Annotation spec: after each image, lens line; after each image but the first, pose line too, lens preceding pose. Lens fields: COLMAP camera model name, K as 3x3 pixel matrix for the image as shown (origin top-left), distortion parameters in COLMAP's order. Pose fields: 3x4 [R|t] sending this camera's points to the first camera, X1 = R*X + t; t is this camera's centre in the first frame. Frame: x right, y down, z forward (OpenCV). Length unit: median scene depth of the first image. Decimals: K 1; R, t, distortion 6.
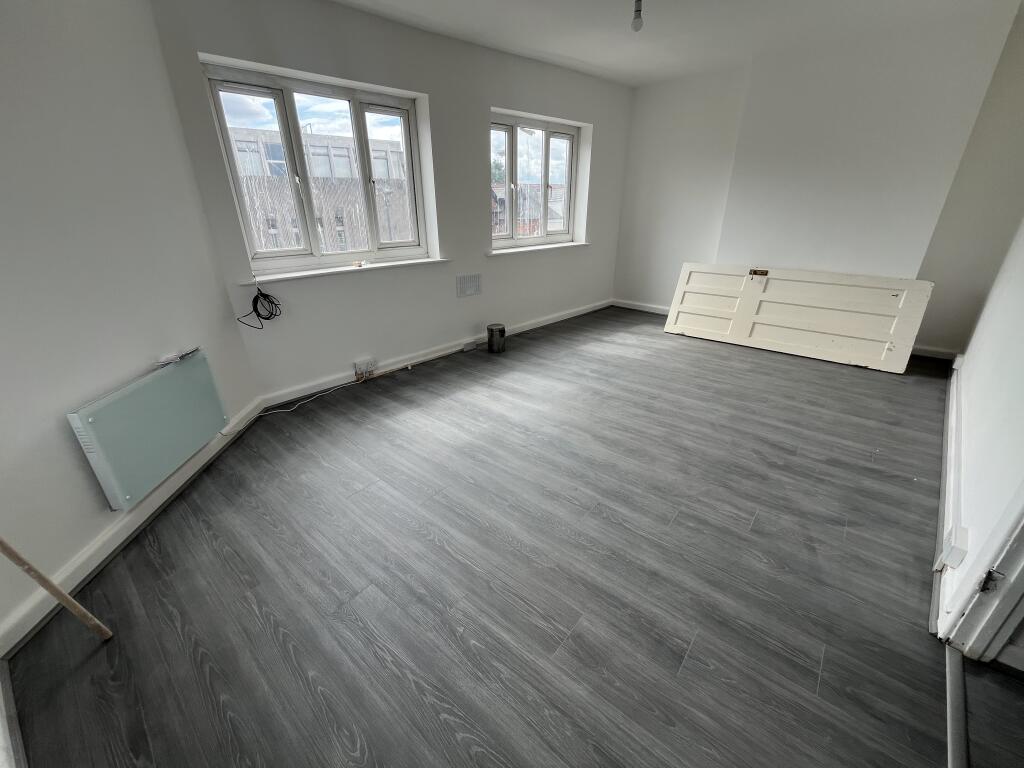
lens RADIAL K [[413.8, 0, 505.9], [0, 413.8, 383.5], [0, 0, 1]] dist [-0.002930, -0.000234]
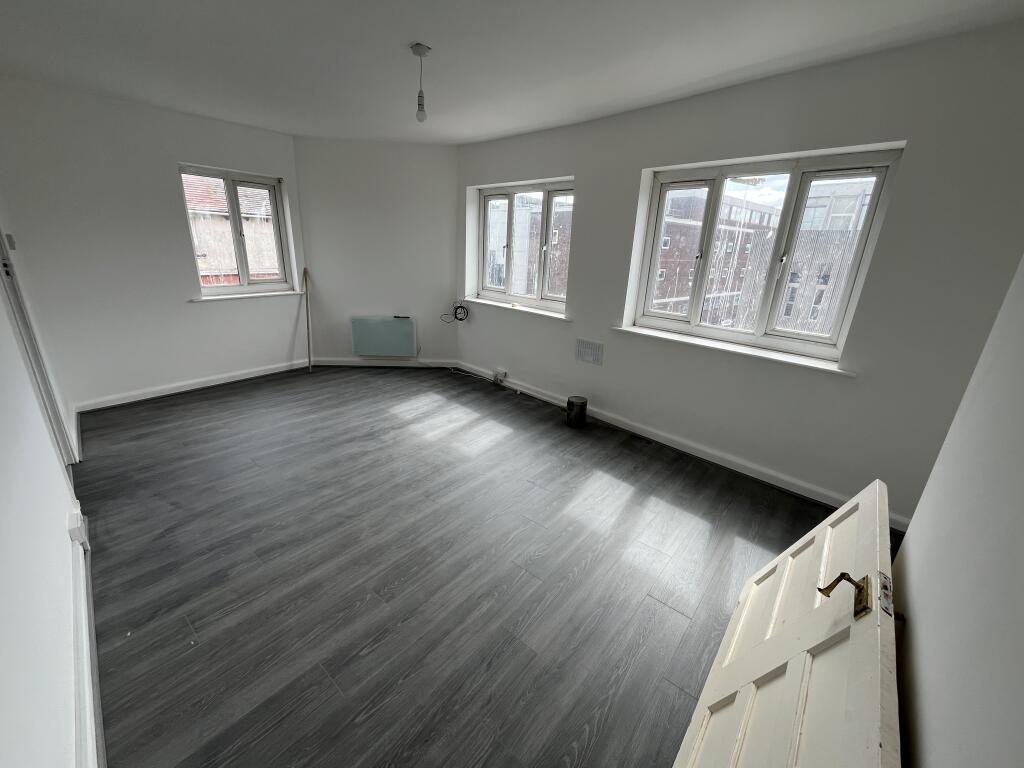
lens RADIAL K [[413.8, 0, 505.9], [0, 413.8, 383.5], [0, 0, 1]] dist [-0.002930, -0.000234]
pose [[0.002462, 0.331763, -0.943360, 1.128170], [-0.431731, 0.851267, 0.298249, -0.506342], [0.901999, 0.406543, 0.145328, 0.959884]]
